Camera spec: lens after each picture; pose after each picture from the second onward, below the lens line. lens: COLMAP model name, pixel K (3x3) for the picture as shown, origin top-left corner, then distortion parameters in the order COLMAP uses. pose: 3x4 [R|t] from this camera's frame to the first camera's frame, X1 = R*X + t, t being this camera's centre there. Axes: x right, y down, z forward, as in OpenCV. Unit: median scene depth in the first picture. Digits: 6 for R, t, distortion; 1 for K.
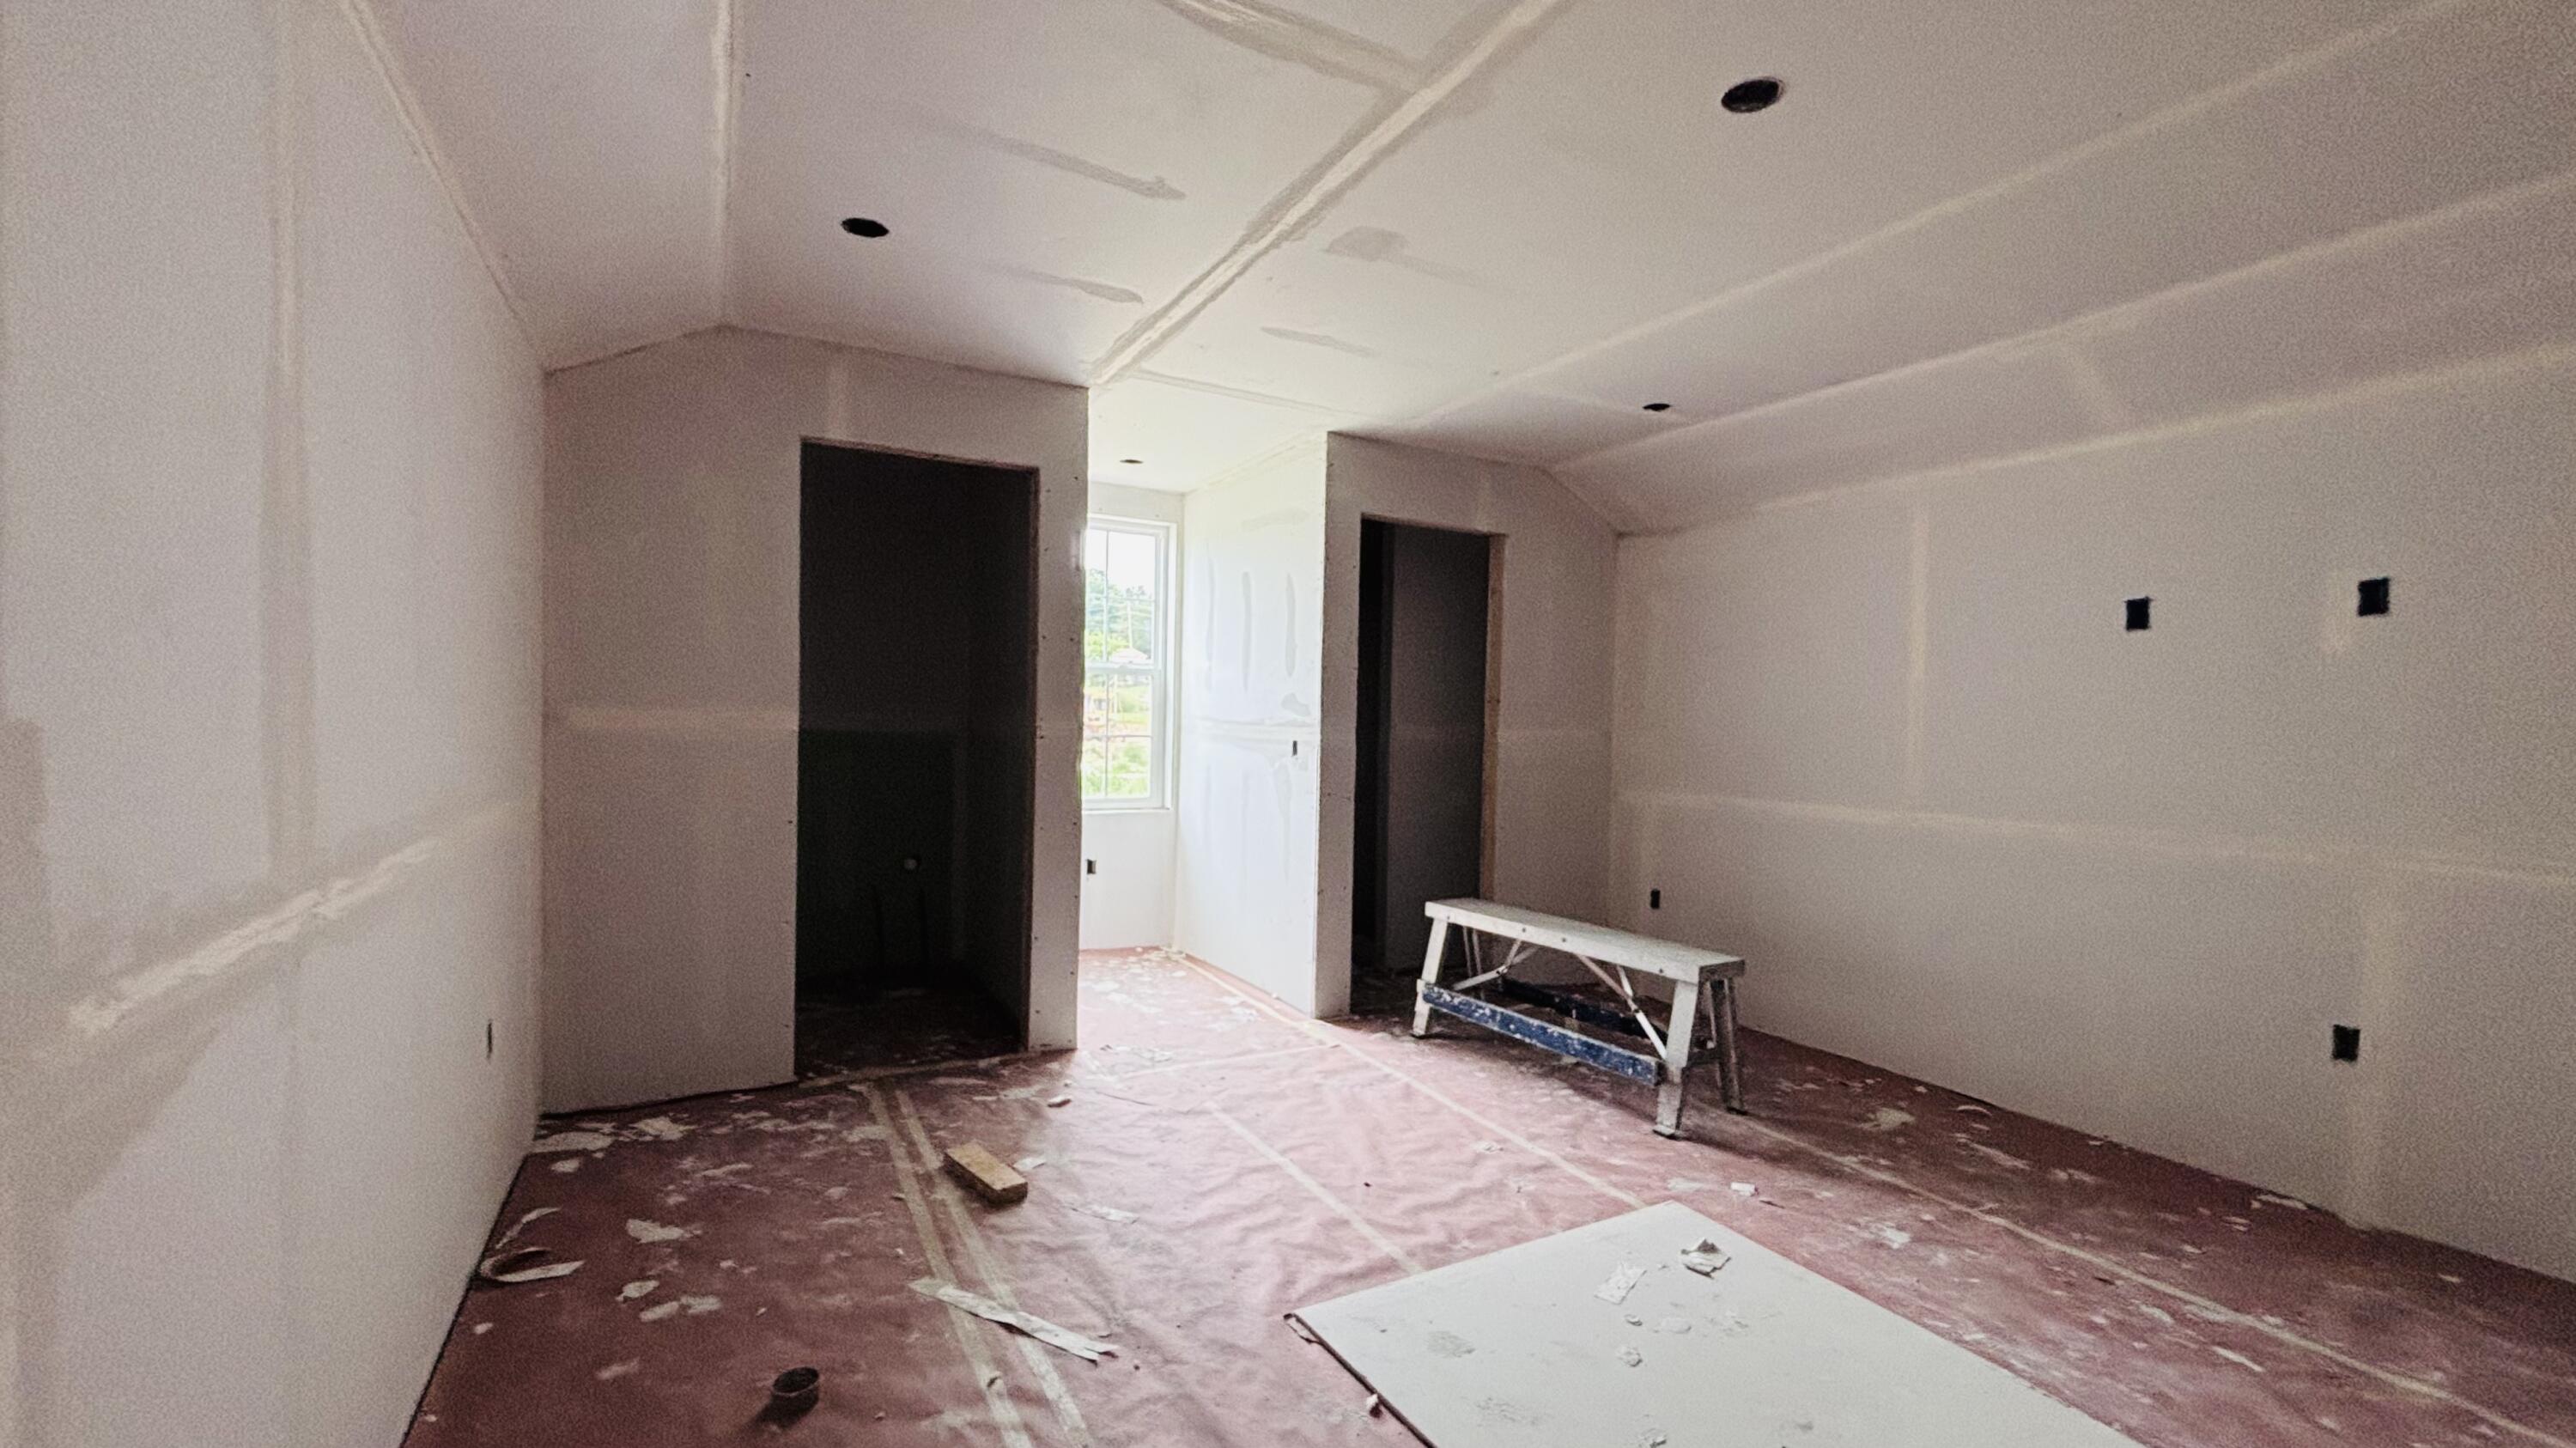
lens RADIAL K [[1065.0, 0, 1284.3], [0, 1065.0, 747.8], [0, 0, 1]] dist [0.003335, 0.001943]
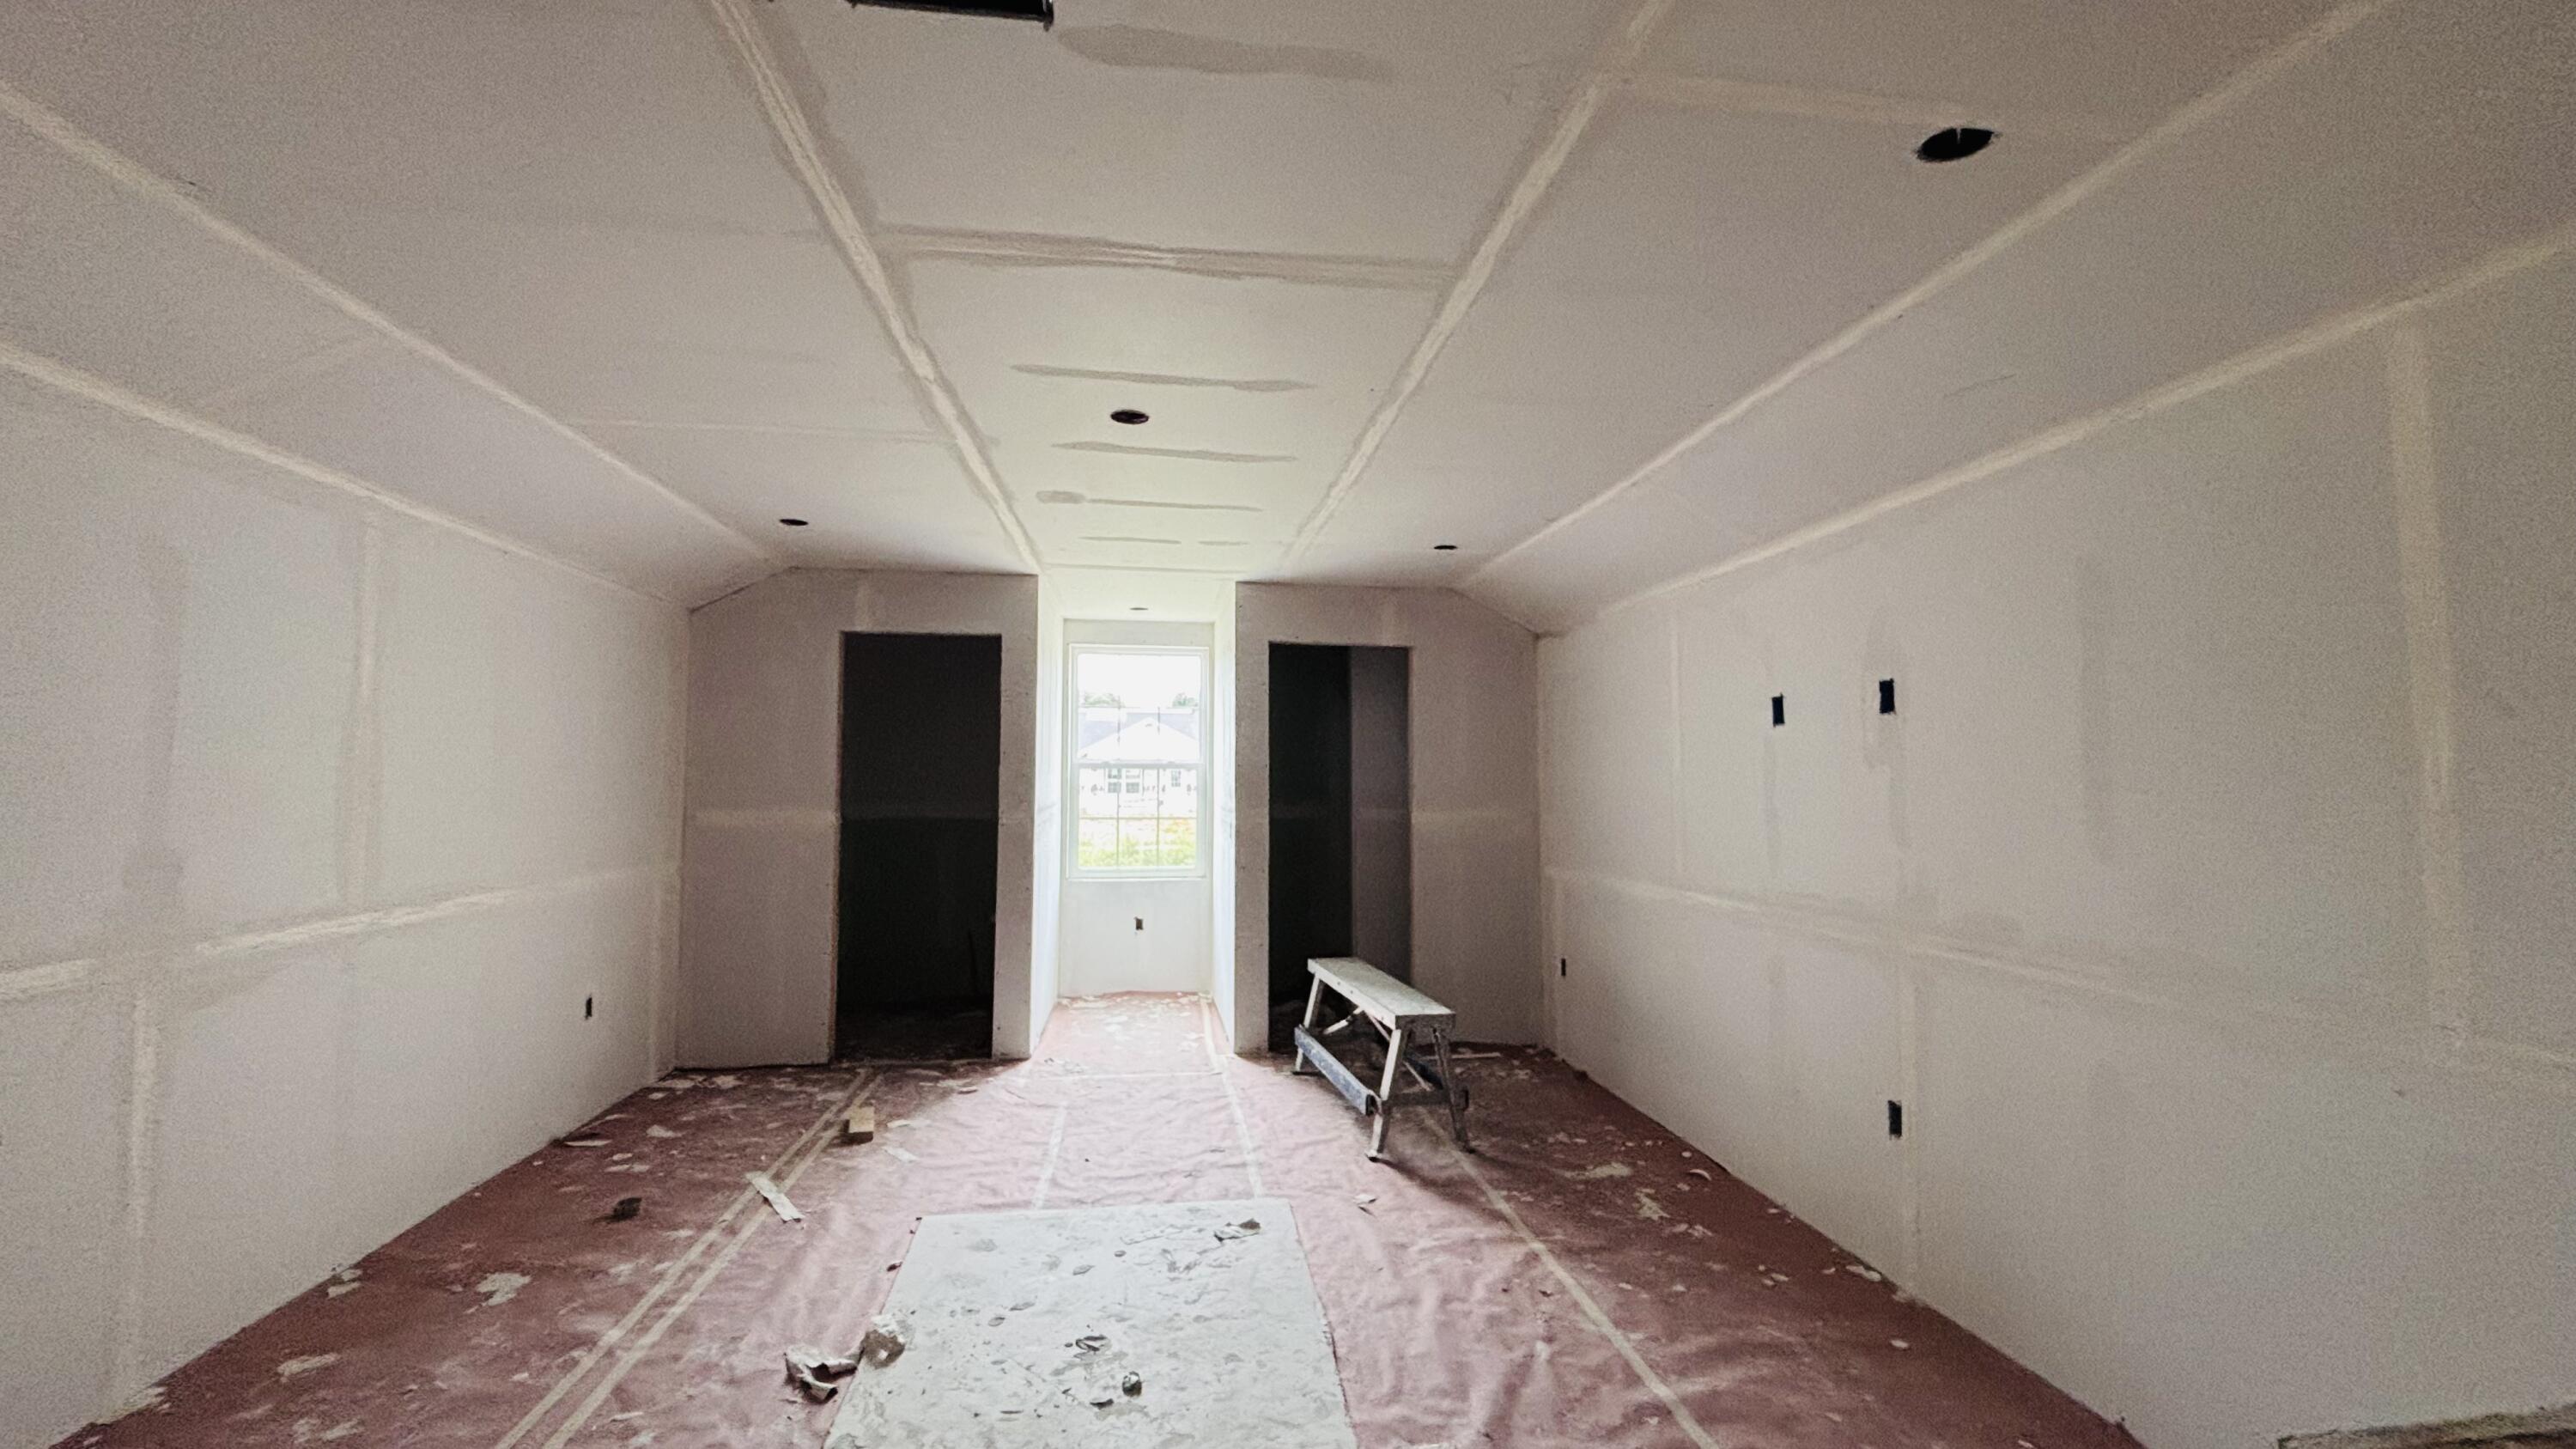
lens RADIAL K [[1065.1, 0, 1302.9], [0, 1065.1, 717.9], [0, 0, 1]] dist [0.003335, 0.001943]
pose [[0.934583, -0.040919, -0.353384, 0.726043], [0.009037, 0.995773, -0.091403, -0.022422], [0.355630, 0.082230, 0.931002, -0.186873]]
